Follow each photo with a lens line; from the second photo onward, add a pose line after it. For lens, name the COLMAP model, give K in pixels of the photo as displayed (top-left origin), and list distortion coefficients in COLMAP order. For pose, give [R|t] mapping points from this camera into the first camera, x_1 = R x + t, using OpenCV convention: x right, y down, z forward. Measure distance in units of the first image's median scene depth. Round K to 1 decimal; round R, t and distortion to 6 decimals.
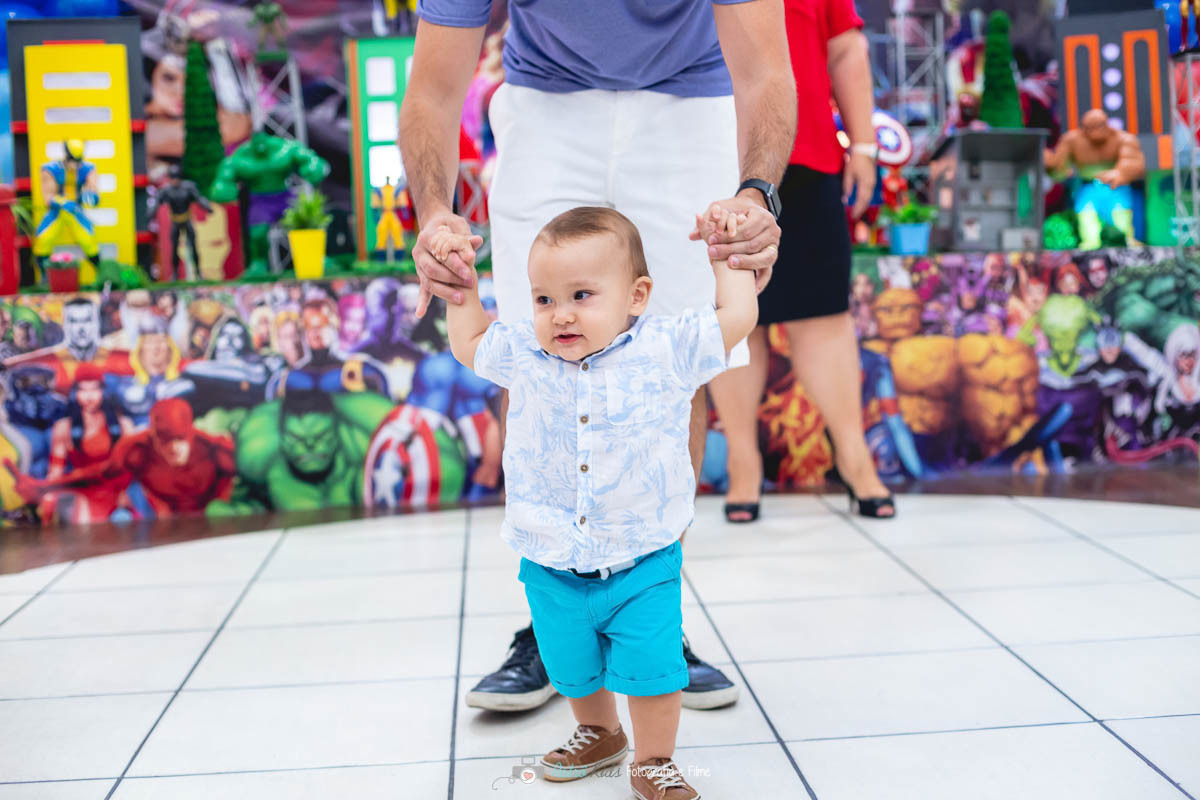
lens RADIAL K [[1724.0, 0, 602.5], [0, 1724.0, 381.2], [0, 0, 1]] dist [-0.120749, 0.000000]
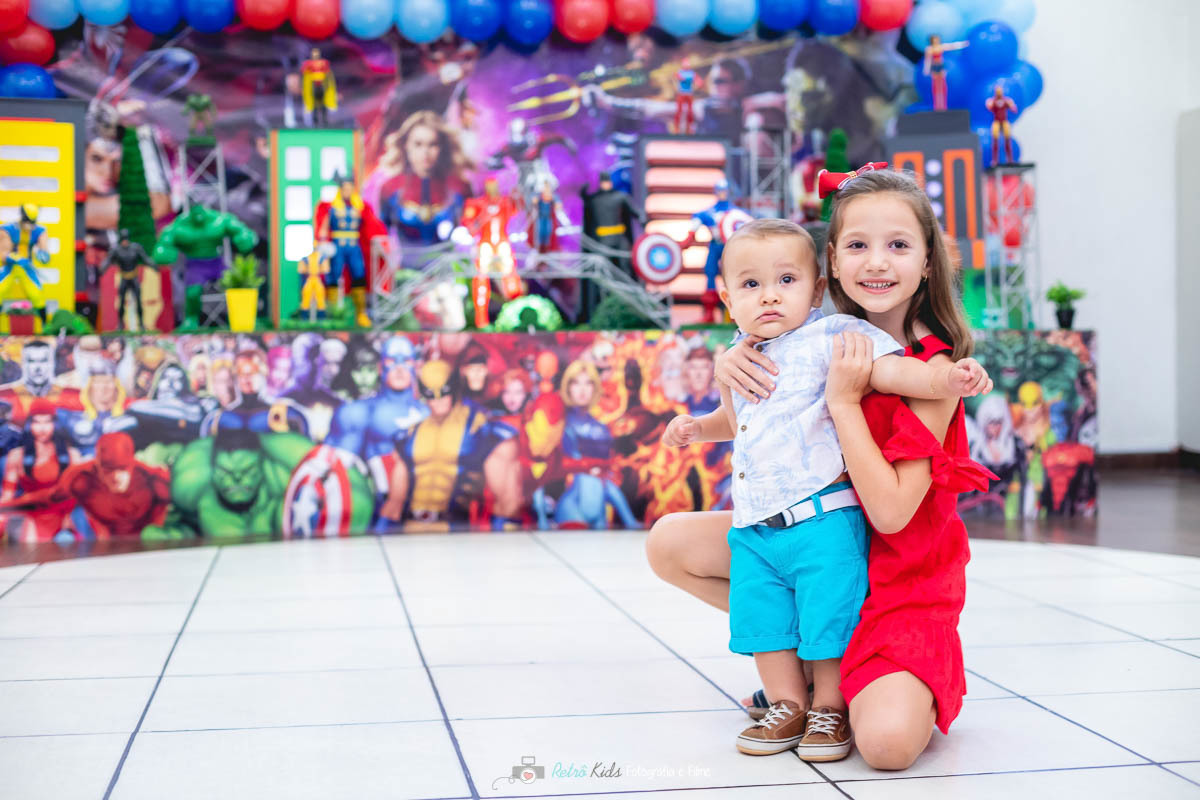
lens RADIAL K [[1715.5, 0, 595.7], [0, 1715.5, 389.8], [0, 0, 1]] dist [-0.113504, 0.000000]
pose [[0.994607, 0.029597, 0.099404, -0.047585], [-0.022652, 0.997270, -0.070277, 0.051397], [-0.101213, 0.067647, 0.992562, -0.140834]]
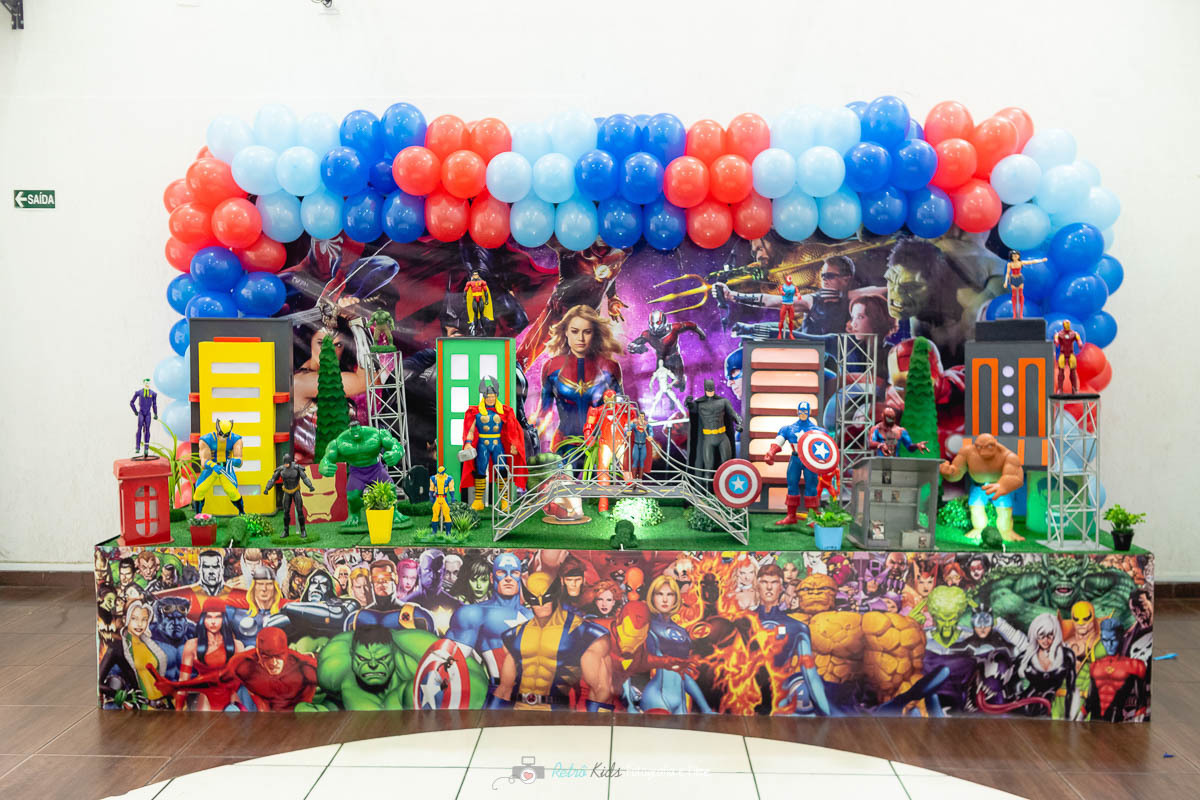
lens RADIAL K [[1132.6, 0, 601.1], [0, 1132.6, 403.1], [0, 0, 1]] dist [-0.022278, 0.000000]
pose [[0.994159, 0.052150, -0.094494, 0.081204], [-0.052882, 0.998587, -0.005250, -0.170711], [0.094087, 0.010217, 0.995512, 0.117036]]
